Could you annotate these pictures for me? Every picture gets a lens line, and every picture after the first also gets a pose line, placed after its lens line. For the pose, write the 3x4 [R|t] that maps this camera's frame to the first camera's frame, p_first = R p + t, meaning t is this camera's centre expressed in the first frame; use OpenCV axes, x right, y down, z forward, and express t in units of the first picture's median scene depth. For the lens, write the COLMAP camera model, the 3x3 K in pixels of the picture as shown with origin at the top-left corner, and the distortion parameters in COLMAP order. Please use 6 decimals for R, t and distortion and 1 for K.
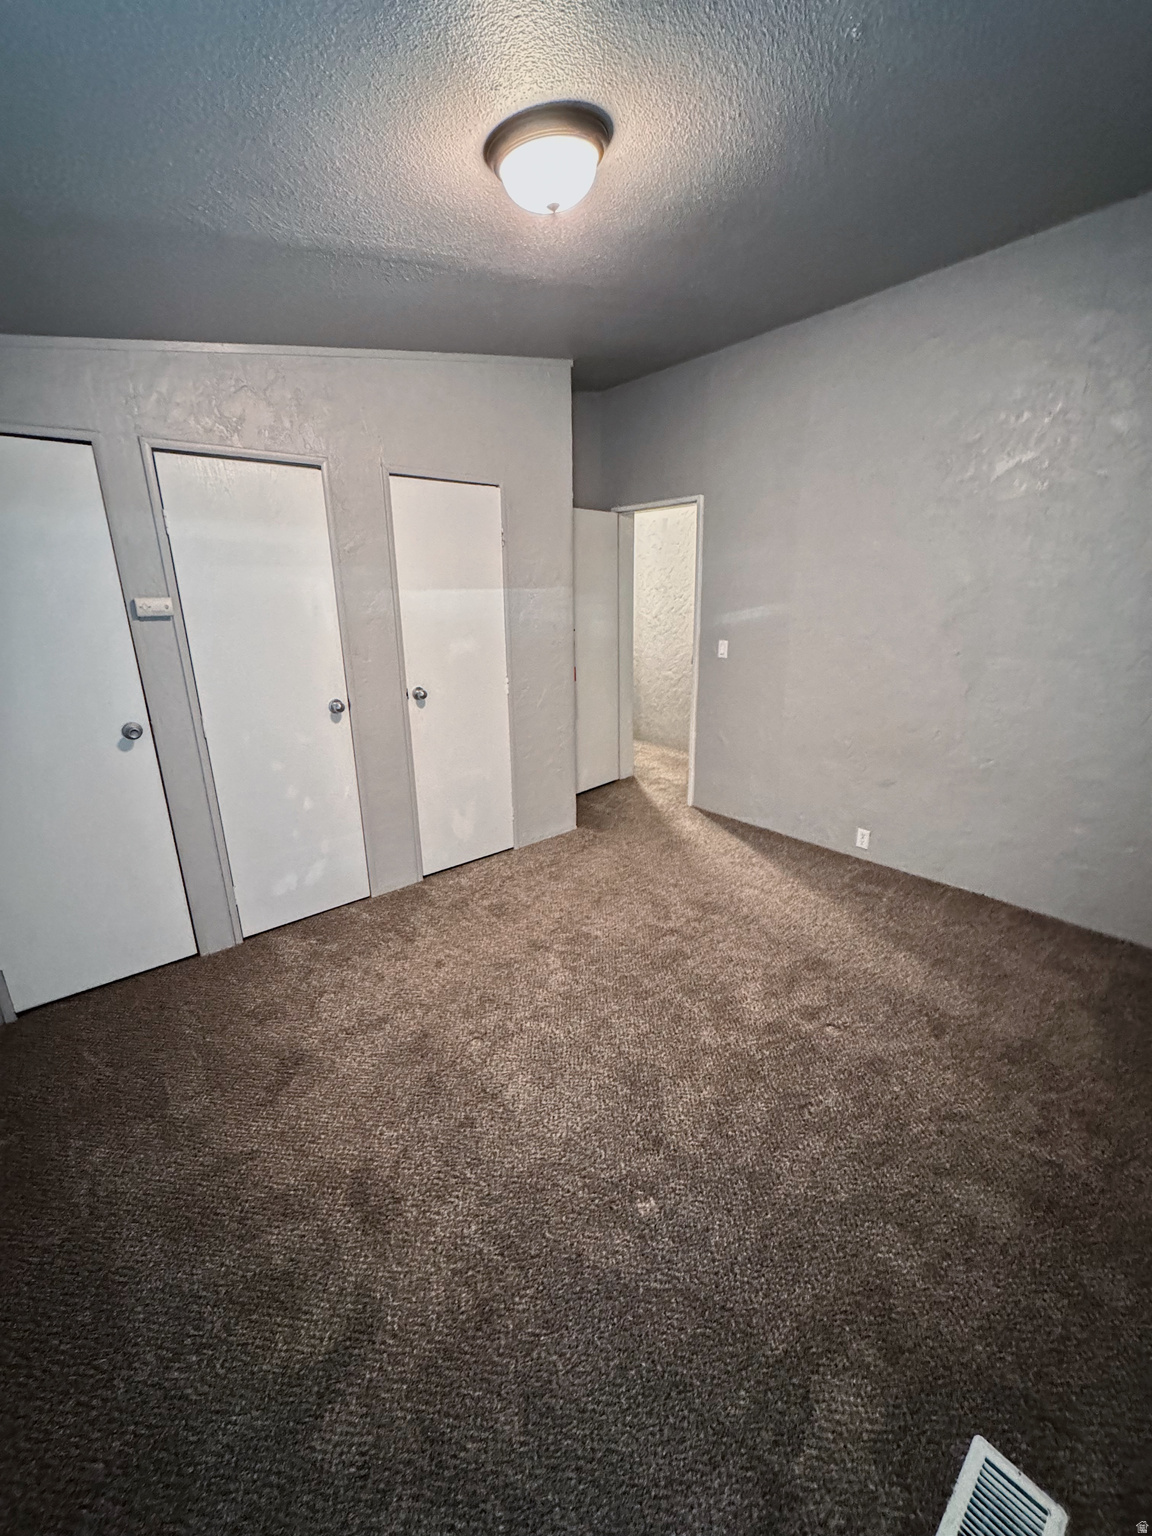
lens RADIAL K [[601.9, 0, 579.3], [0, 601.9, 763.9], [0, 0, 1]] dist [0.001235, 0.000028]
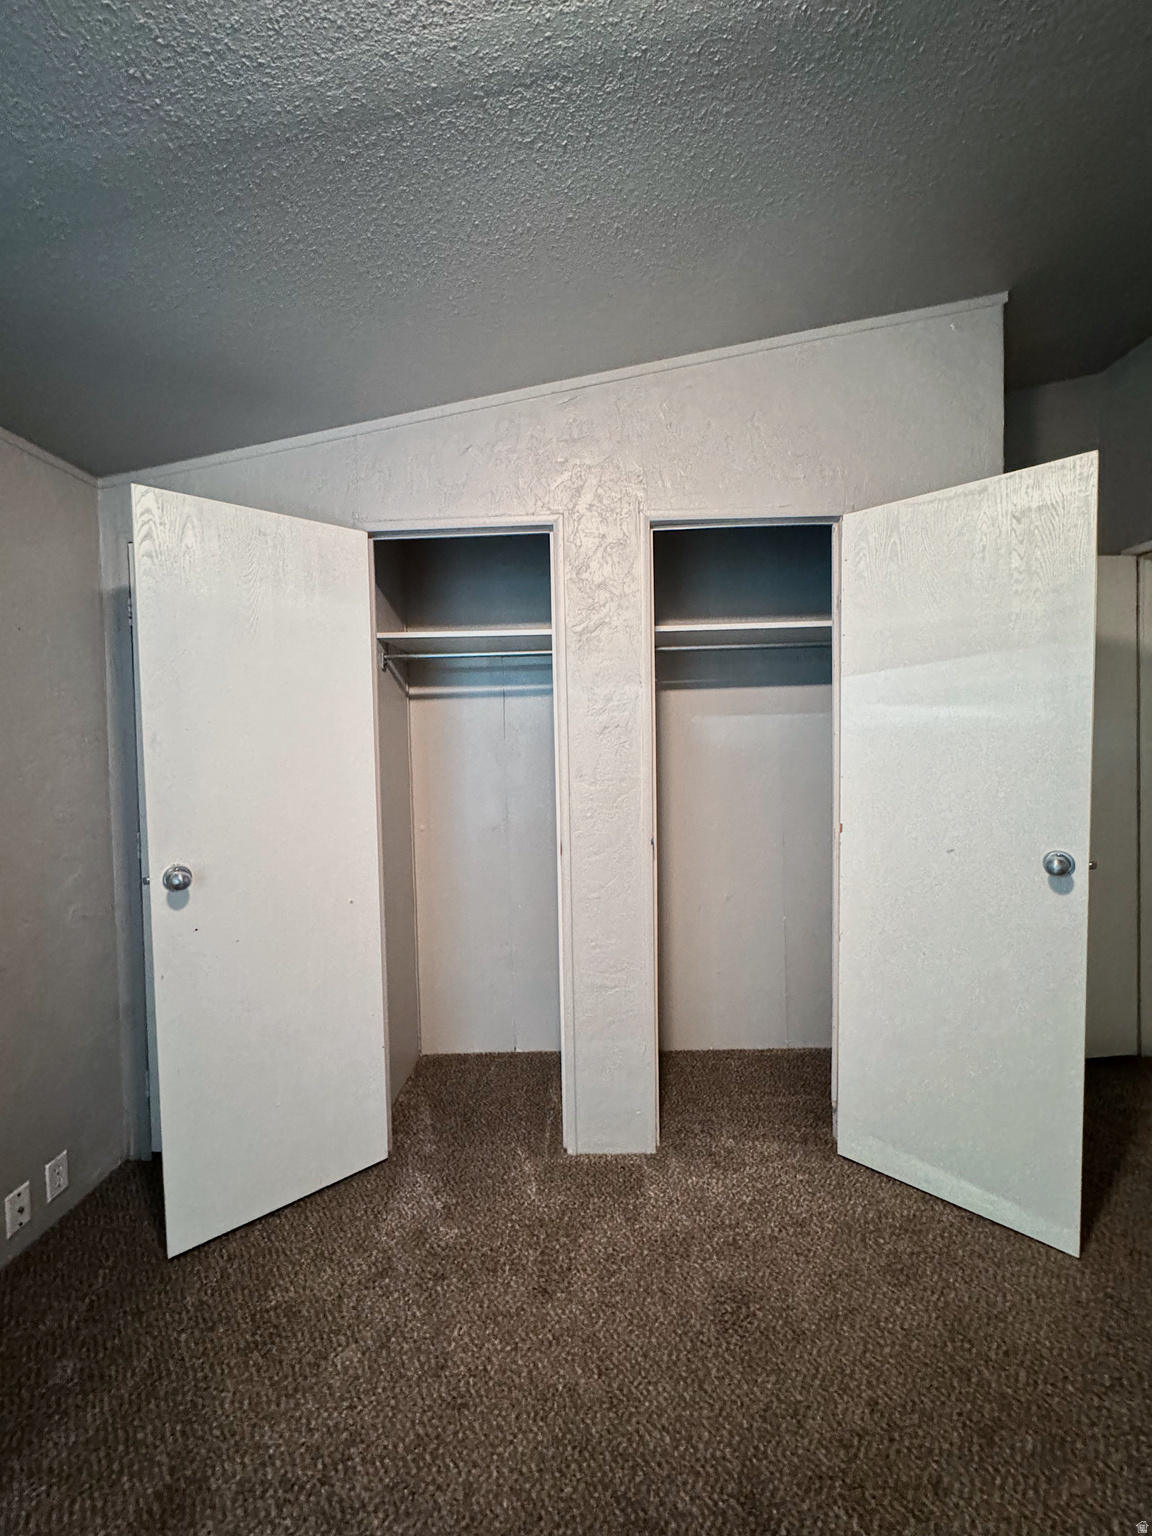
lens RADIAL K [[601.9, 0, 579.3], [0, 601.9, 763.9], [0, 0, 1]] dist [0.001235, 0.000028]
pose [[0.734145, 0.026644, -0.678470, 0.107915], [-0.175961, 0.972559, -0.152207, -0.104143], [0.655797, 0.231126, 0.718687, 0.527158]]
